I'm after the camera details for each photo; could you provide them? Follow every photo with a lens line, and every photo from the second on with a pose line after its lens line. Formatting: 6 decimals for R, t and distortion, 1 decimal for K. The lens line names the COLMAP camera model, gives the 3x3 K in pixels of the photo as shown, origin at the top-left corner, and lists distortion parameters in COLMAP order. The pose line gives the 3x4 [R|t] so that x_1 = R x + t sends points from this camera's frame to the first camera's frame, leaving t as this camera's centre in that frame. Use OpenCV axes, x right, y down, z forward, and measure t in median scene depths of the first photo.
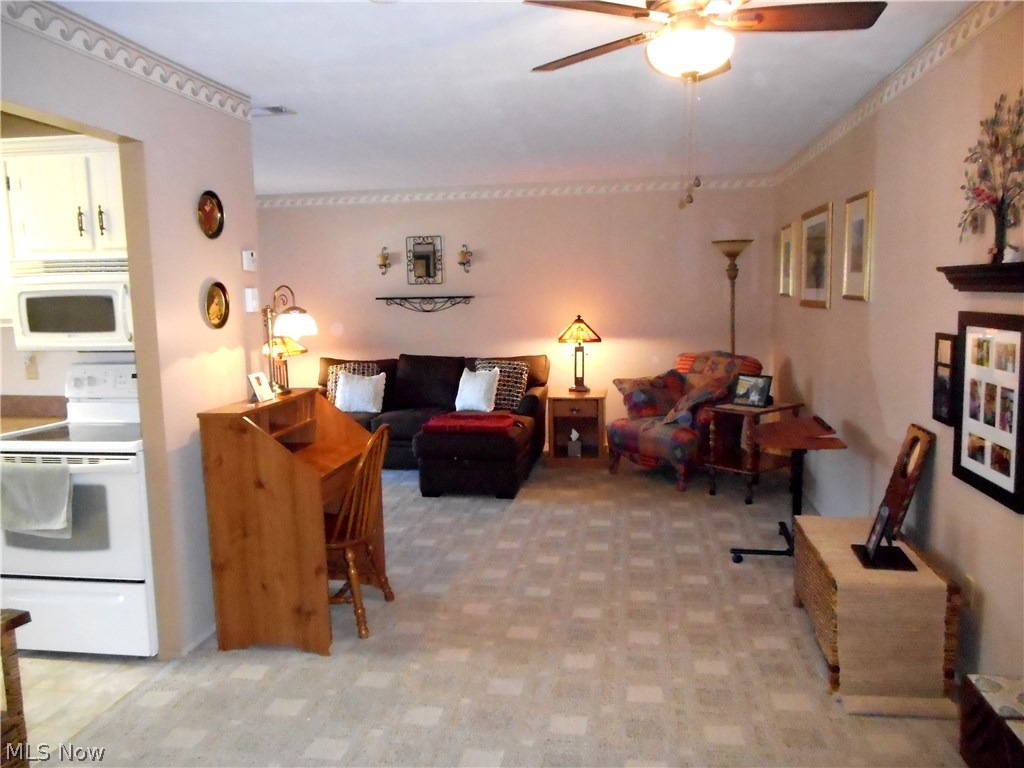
lens RADIAL K [[773.6, 0, 506.6], [0, 773.6, 384.3], [0, 0, 1]] dist [0.004595, 0.000021]
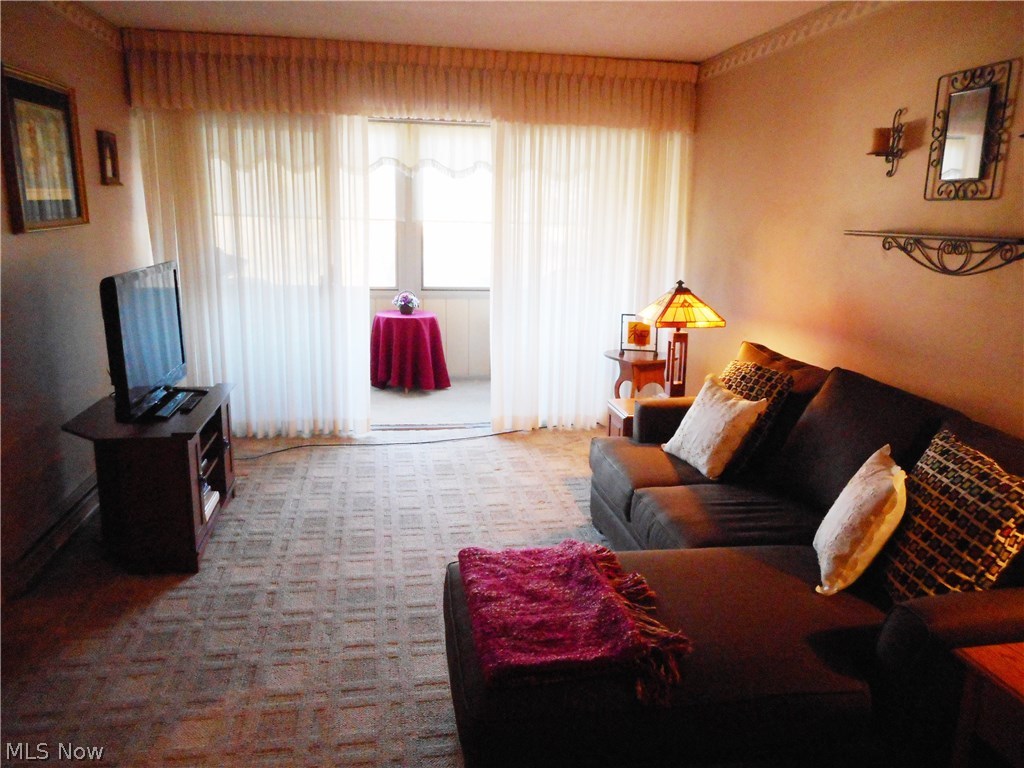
lens RADIAL K [[773.6, 0, 501.2], [0, 773.6, 385.9], [0, 0, 1]] dist [0.004595, 0.000021]
pose [[0.323833, 0.232556, -0.917088, 0.211576], [-0.141097, 0.970351, 0.196240, -0.093700], [0.935534, 0.065850, 0.347045, 0.740116]]
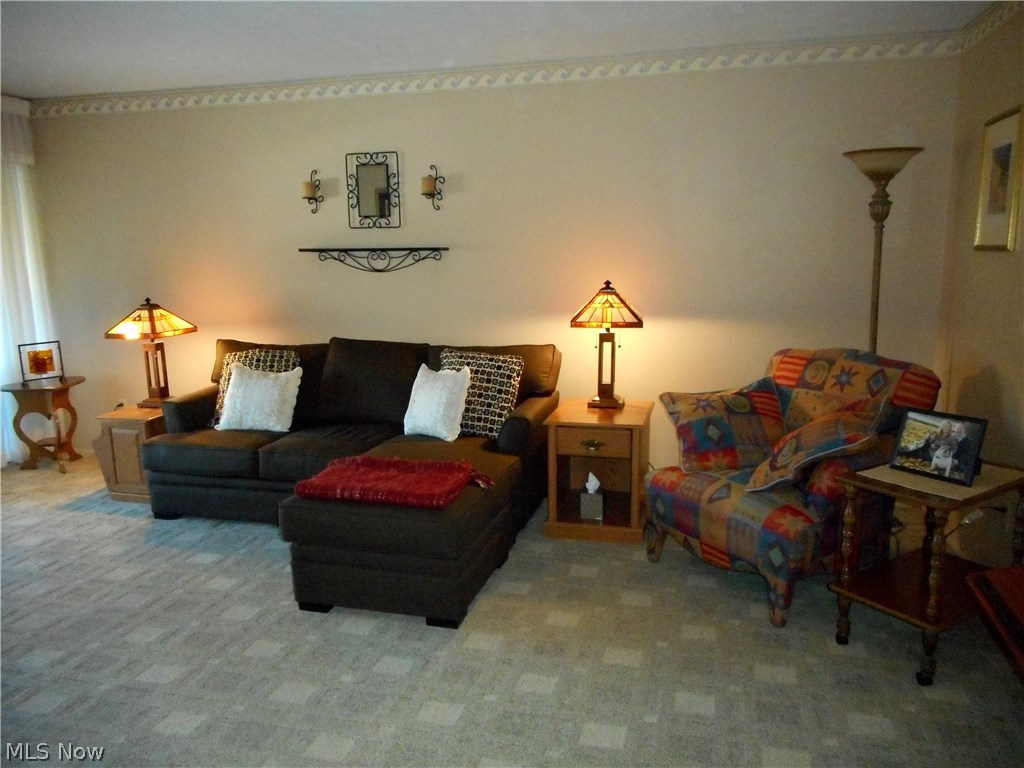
lens RADIAL K [[773.6, 0, 516.2], [0, 773.6, 380.5], [0, 0, 1]] dist [0.004595, 0.000021]
pose [[0.996201, 0.022598, -0.084096, 0.076512], [-0.018277, 0.998490, 0.051806, -0.042790], [0.085139, -0.050072, 0.995110, 0.403544]]
